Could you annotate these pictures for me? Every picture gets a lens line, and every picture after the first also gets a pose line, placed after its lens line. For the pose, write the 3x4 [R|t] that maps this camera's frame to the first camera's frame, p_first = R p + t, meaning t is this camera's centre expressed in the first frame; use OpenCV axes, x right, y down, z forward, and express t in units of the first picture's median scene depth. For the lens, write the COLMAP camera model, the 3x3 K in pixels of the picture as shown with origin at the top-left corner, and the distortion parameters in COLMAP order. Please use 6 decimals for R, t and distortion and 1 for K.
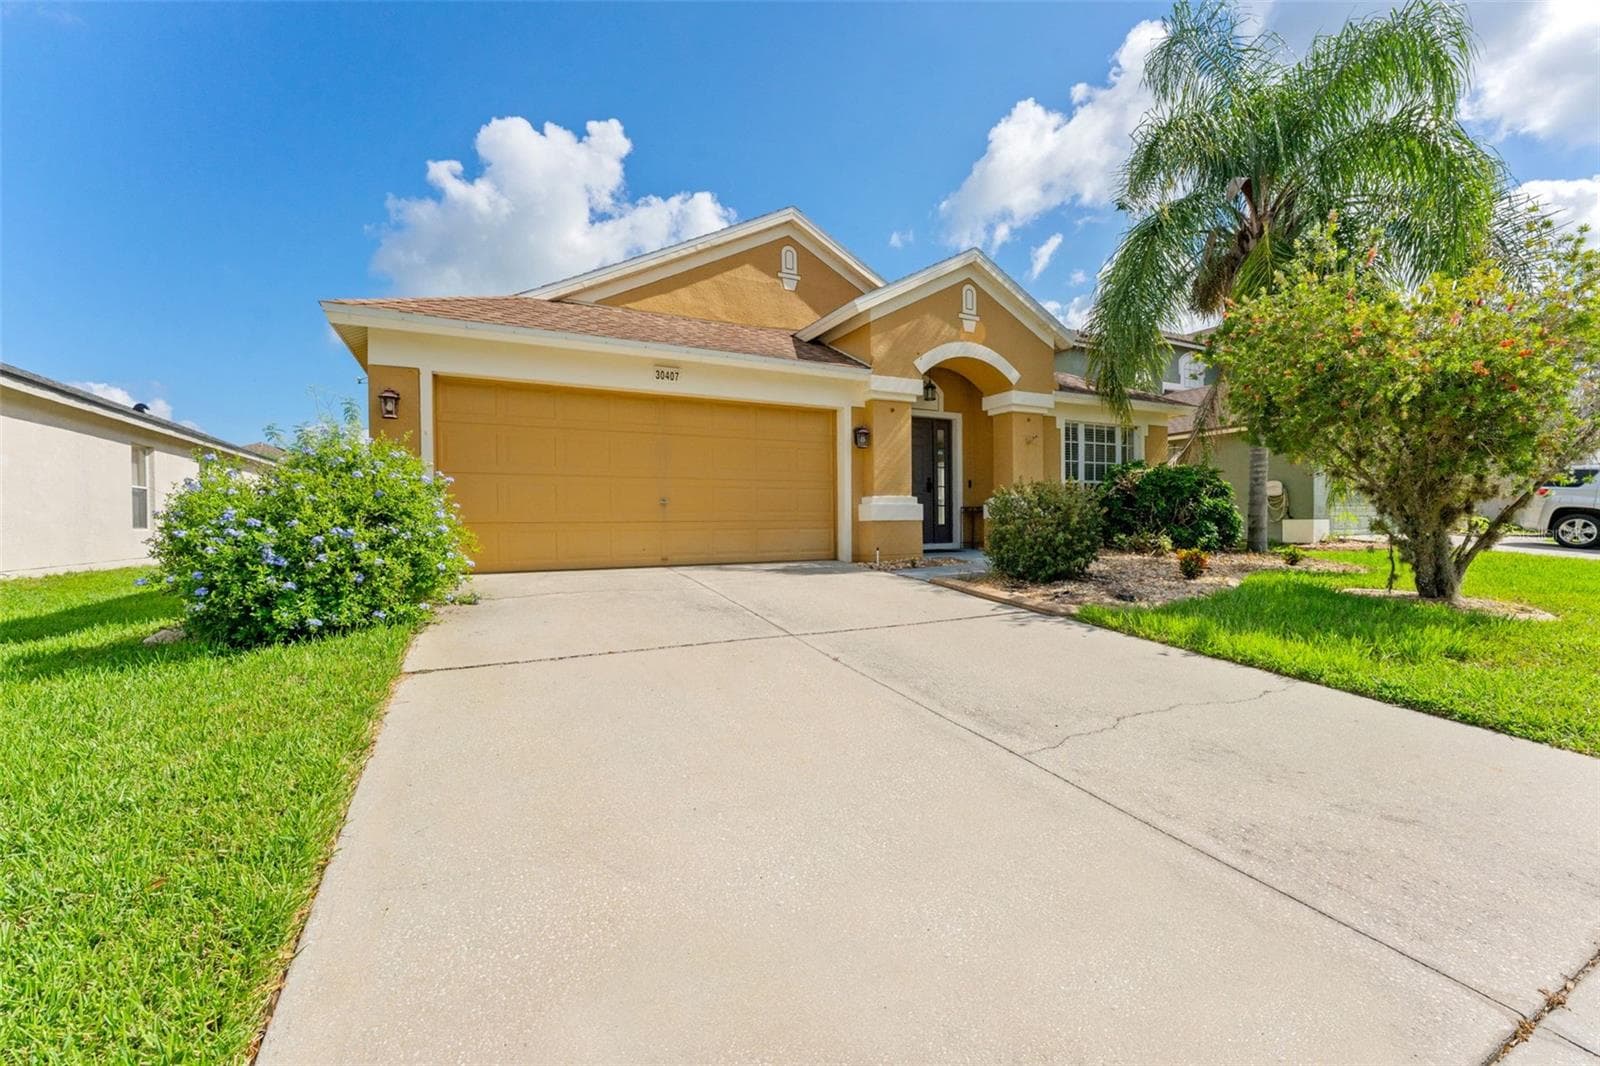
lens RADIAL K [[645.0, 0, 797.2], [0, 645.0, 519.7], [0, 0, 1]] dist [-0.000326, -0.000102]
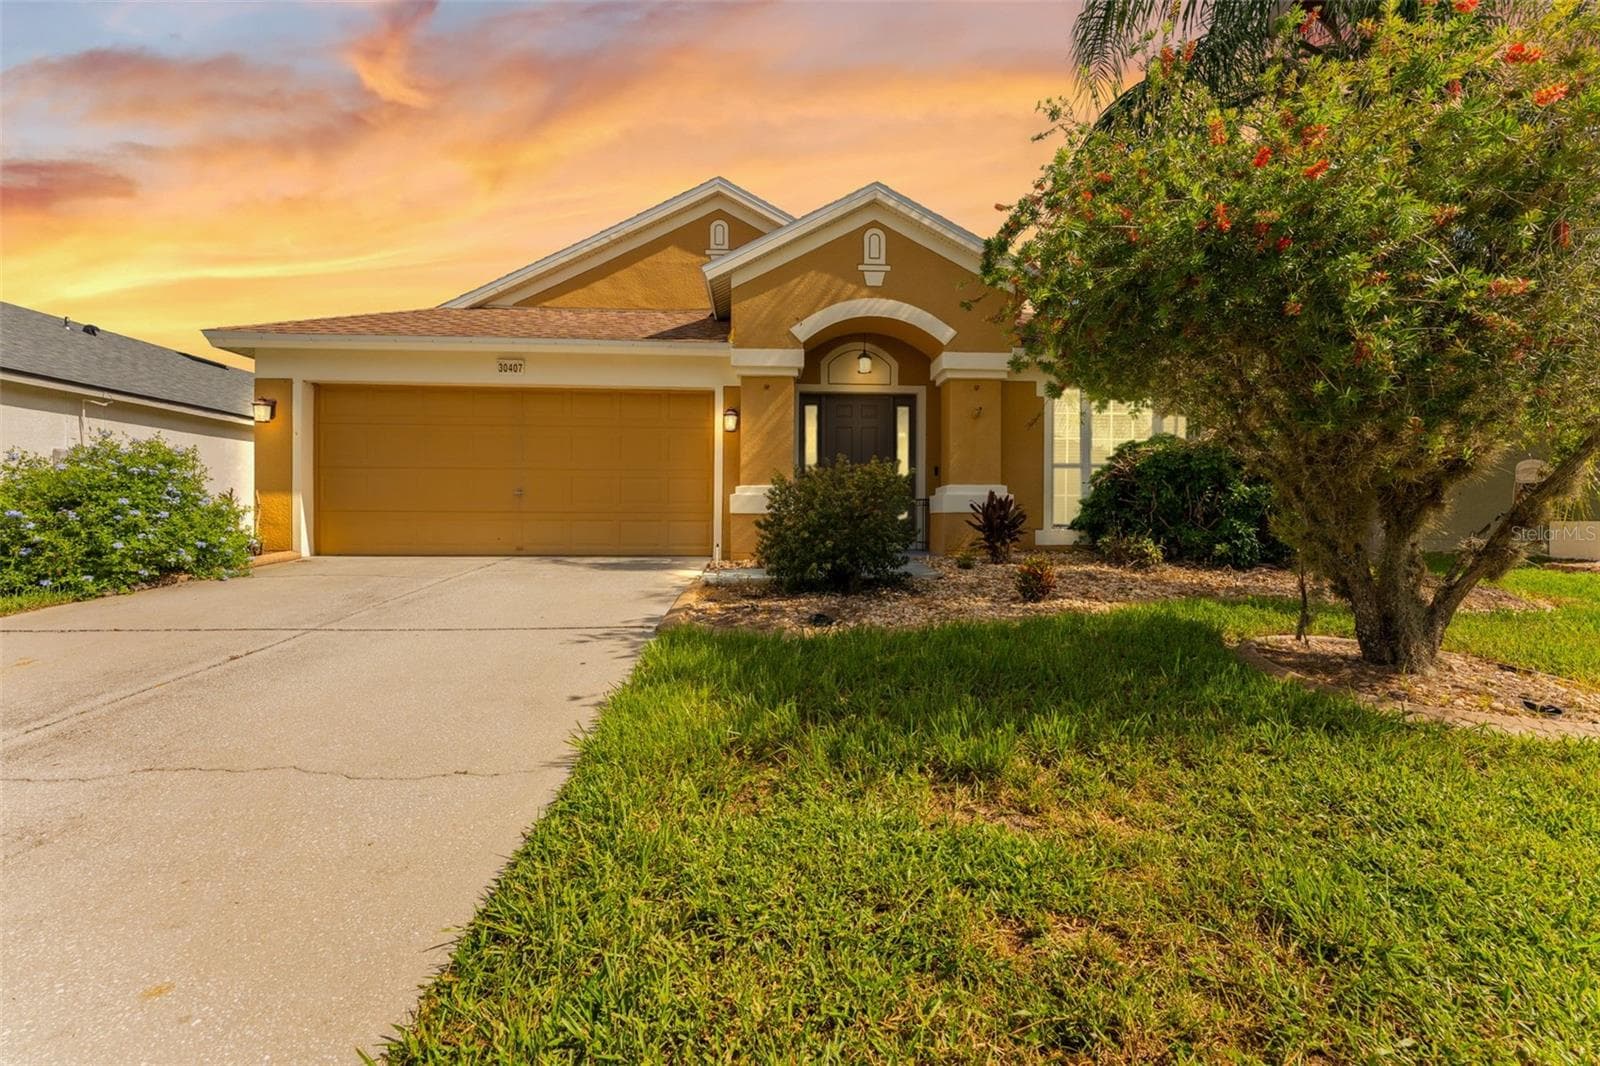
lens RADIAL K [[642.8, 0, 798.6], [0, 642.8, 511.5], [0, 0, 1]] dist [-0.000463, -0.000075]
pose [[0.914060, 0.009185, -0.405475, 0.537713], [-0.011583, 0.999927, -0.003459, 0.000864], [0.405414, 0.007858, 0.914100, 0.223380]]
